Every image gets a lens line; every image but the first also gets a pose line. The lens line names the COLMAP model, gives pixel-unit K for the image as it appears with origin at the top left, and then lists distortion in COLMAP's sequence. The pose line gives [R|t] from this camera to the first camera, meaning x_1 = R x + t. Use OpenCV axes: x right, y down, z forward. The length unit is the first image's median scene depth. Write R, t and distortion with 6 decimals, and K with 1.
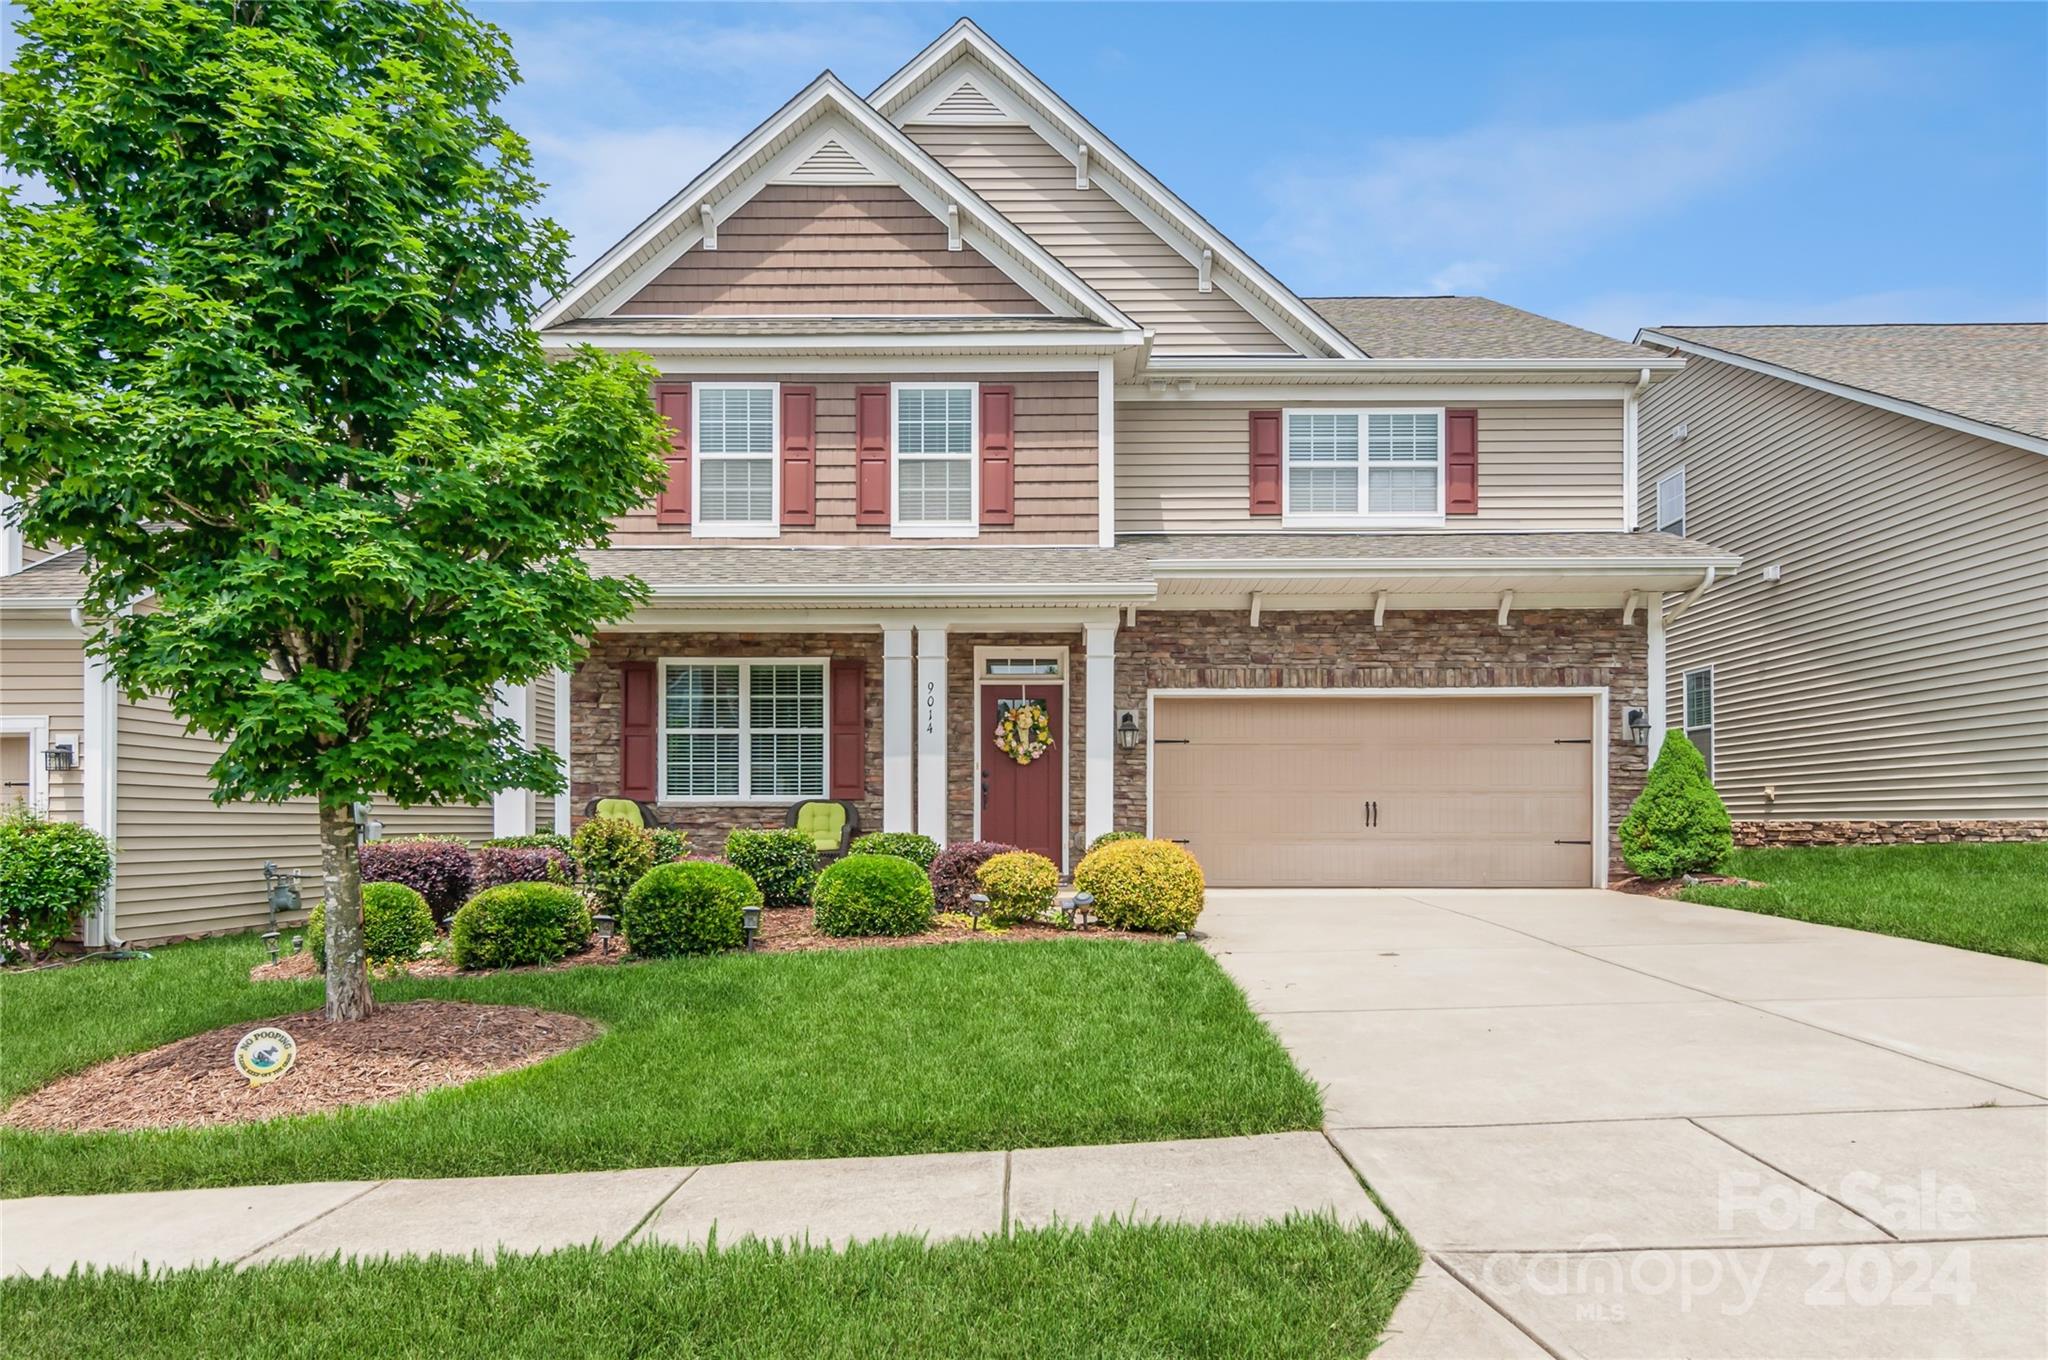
lens RADIAL K [[1288.8, 0, 1021.2], [0, 1288.8, 691.3], [0, 0, 1]] dist [-0.007425, -0.000979]
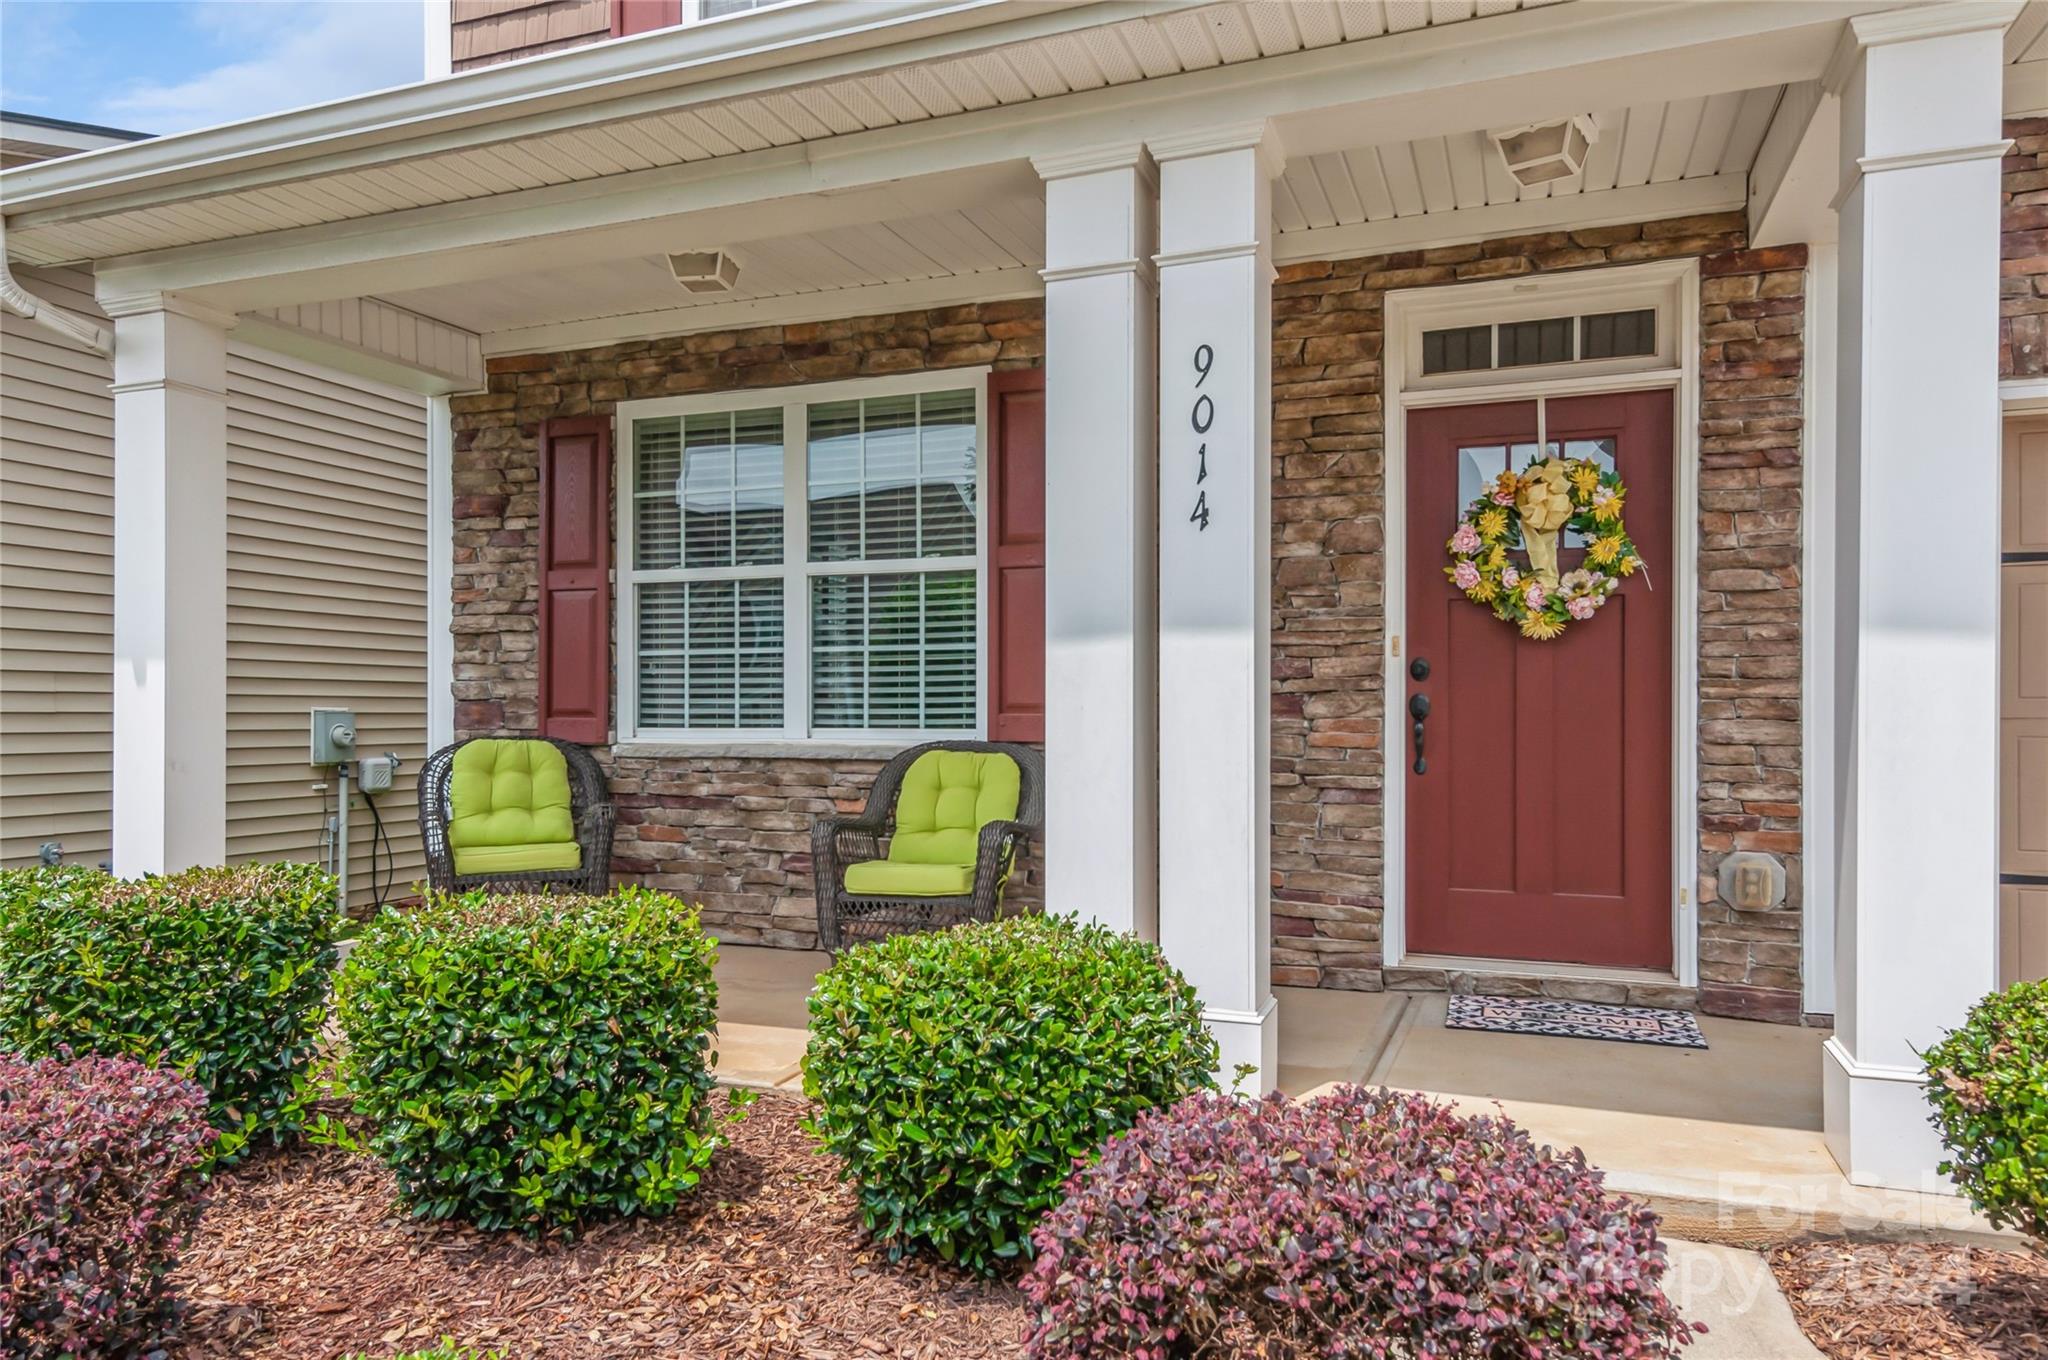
lens RADIAL K [[1326.3, 0, 1028.6], [0, 1326.3, 700.7], [0, 0, 1]] dist [0.028415, 0.000928]
pose [[0.935035, -0.002825, -0.354545, -0.000137], [0.010311, 0.999762, 0.019227, 0.064473], [0.354406, -0.021633, 0.934841, 0.638063]]
